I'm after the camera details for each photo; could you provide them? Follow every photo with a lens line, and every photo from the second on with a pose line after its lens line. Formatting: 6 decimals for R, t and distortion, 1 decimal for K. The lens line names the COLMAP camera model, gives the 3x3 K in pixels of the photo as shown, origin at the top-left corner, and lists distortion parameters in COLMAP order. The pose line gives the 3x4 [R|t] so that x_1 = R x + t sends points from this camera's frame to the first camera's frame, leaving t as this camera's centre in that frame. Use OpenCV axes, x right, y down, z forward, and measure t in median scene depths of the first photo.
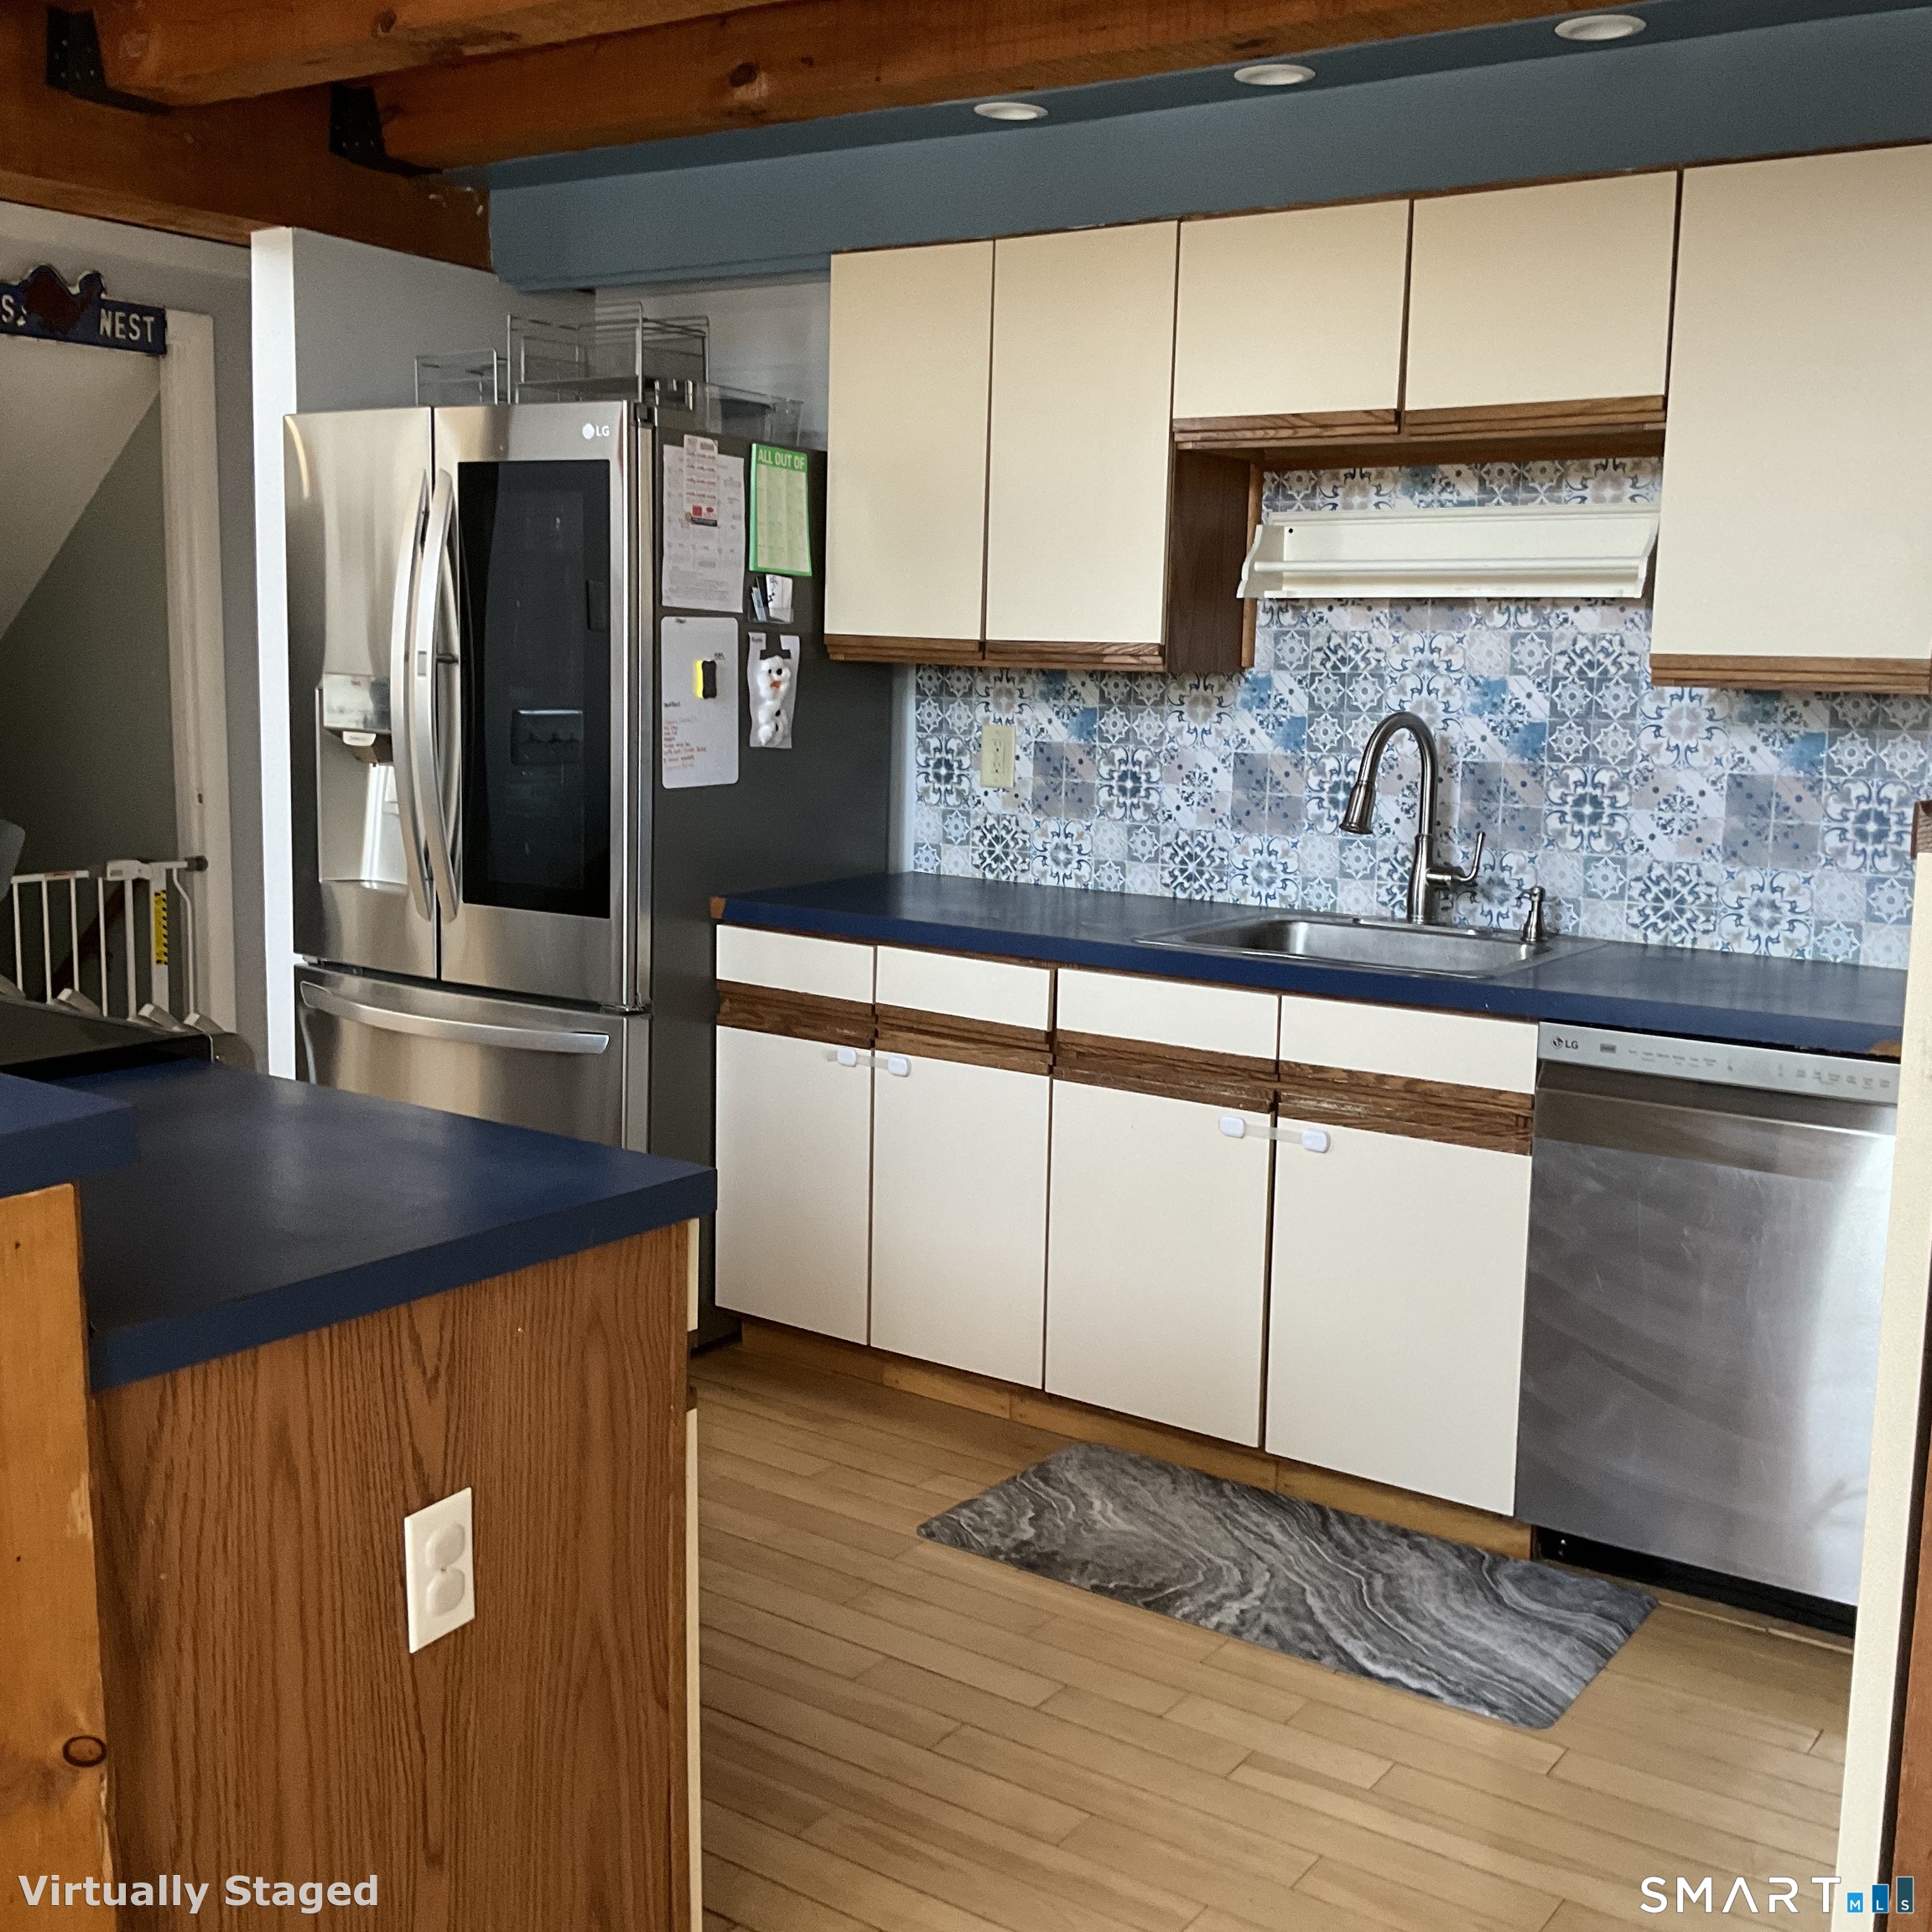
lens RADIAL K [[2143.8, 0, 959.5], [0, 2143.8, 966.3], [0, 0, 1]] dist [0.056219, 0.000000]
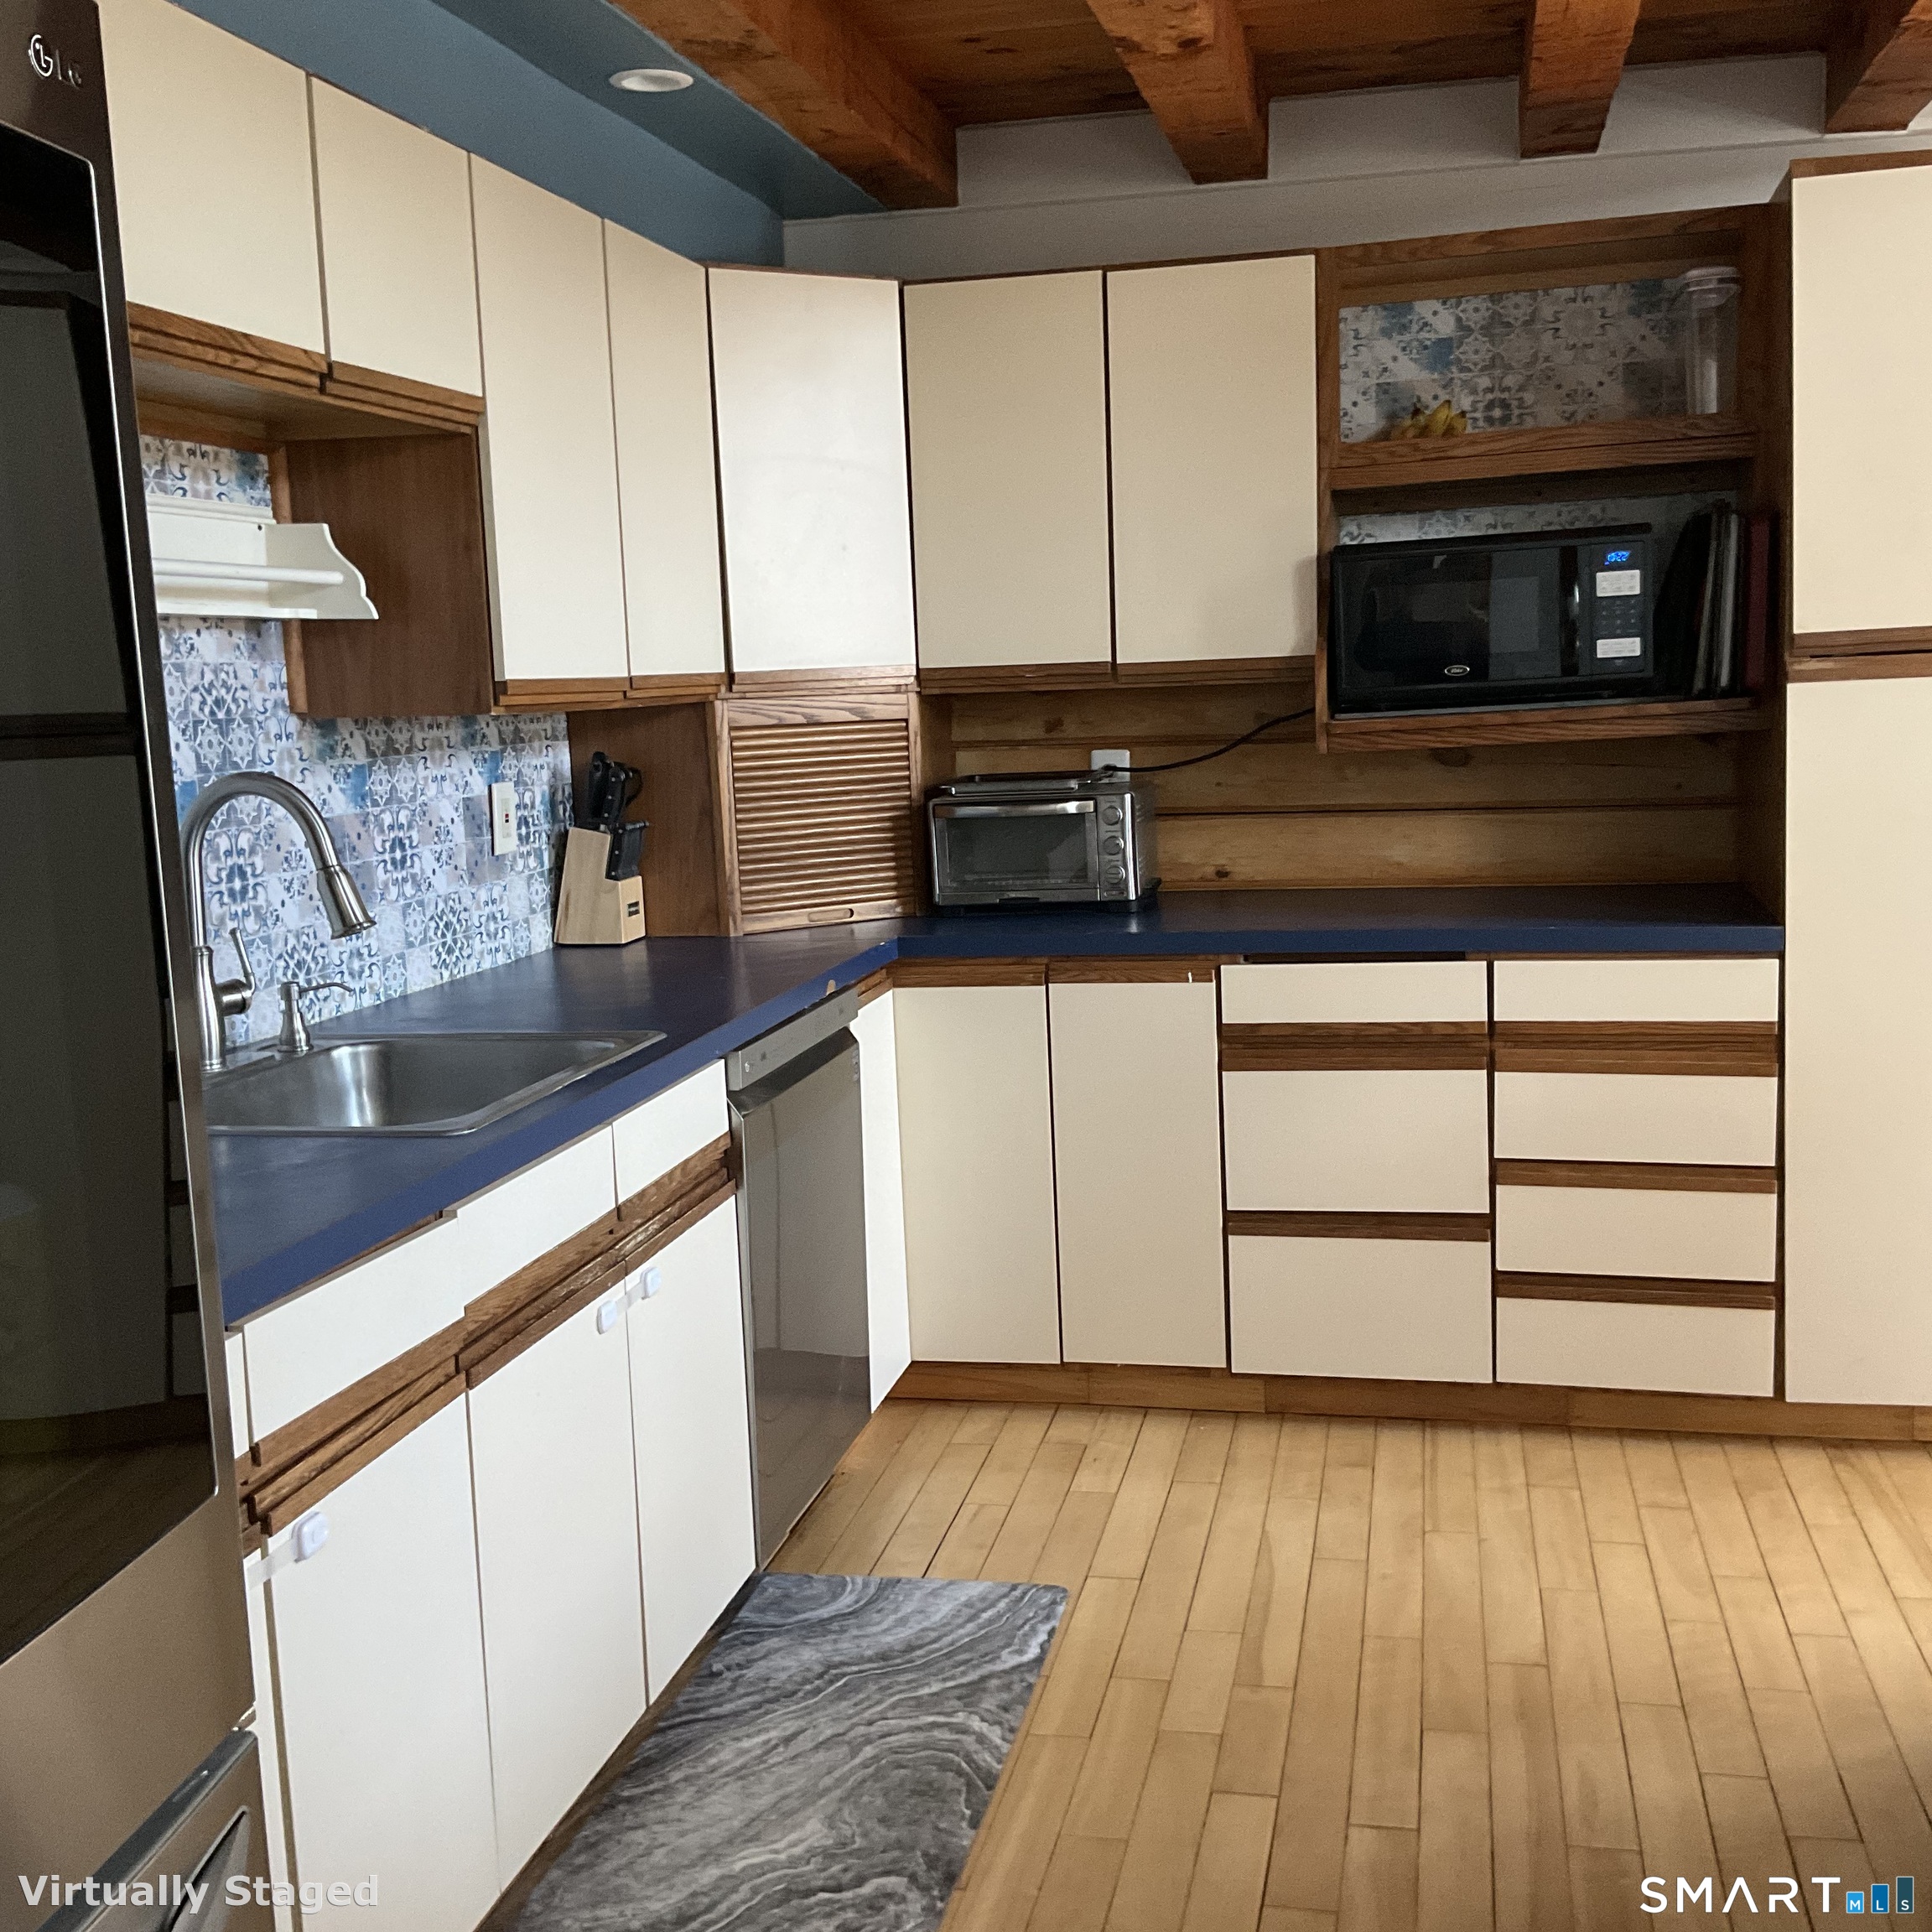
lens RADIAL K [[2143.8, 0, 996.2], [0, 2143.8, 956.2], [0, 0, 1]] dist [0.056219, 0.000000]
pose [[-0.396208, -0.125745, 0.909509, -0.557776], [0.166397, 0.964341, 0.205813, -0.167393], [-0.902957, 0.232885, -0.361156, 1.059895]]
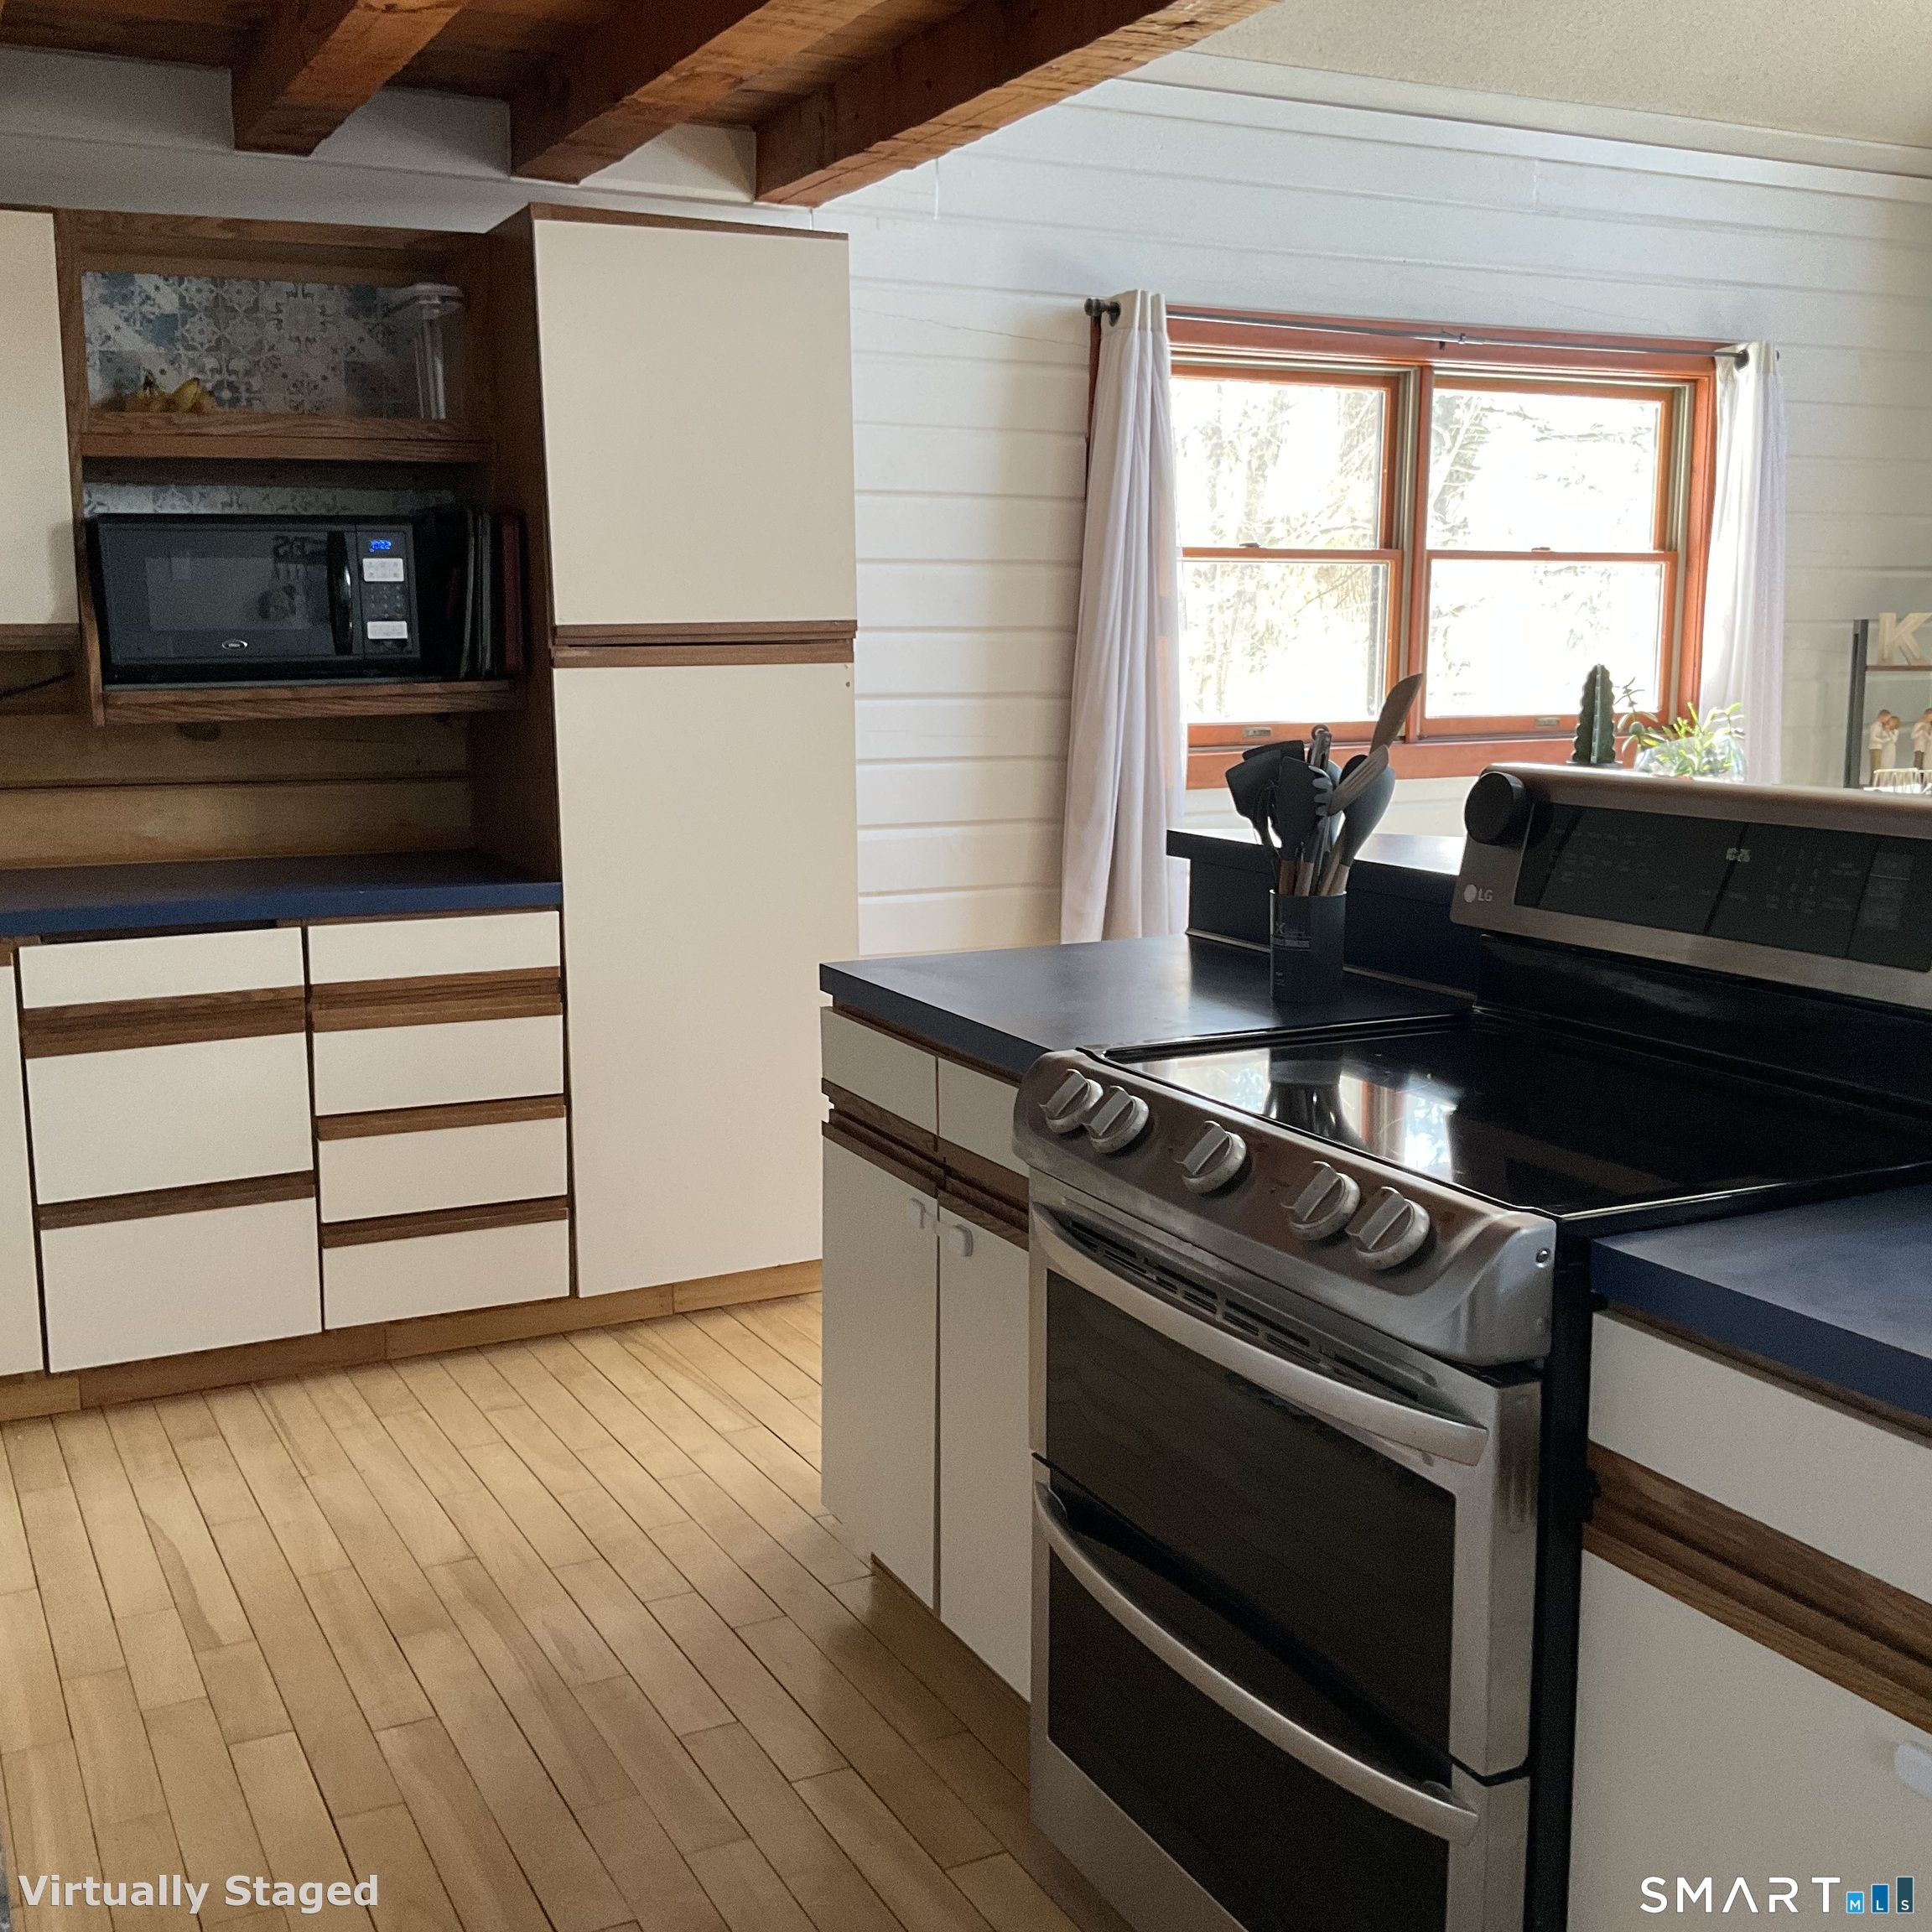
lens RADIAL K [[2143.8, 0, 966.9], [0, 2143.8, 947.6], [0, 0, 1]] dist [0.056219, 0.000000]
pose [[-0.887906, -0.083143, 0.452449, -0.496070], [0.056483, 0.956386, 0.286592, -0.192547], [-0.456544, 0.280023, -0.844485, 1.230609]]
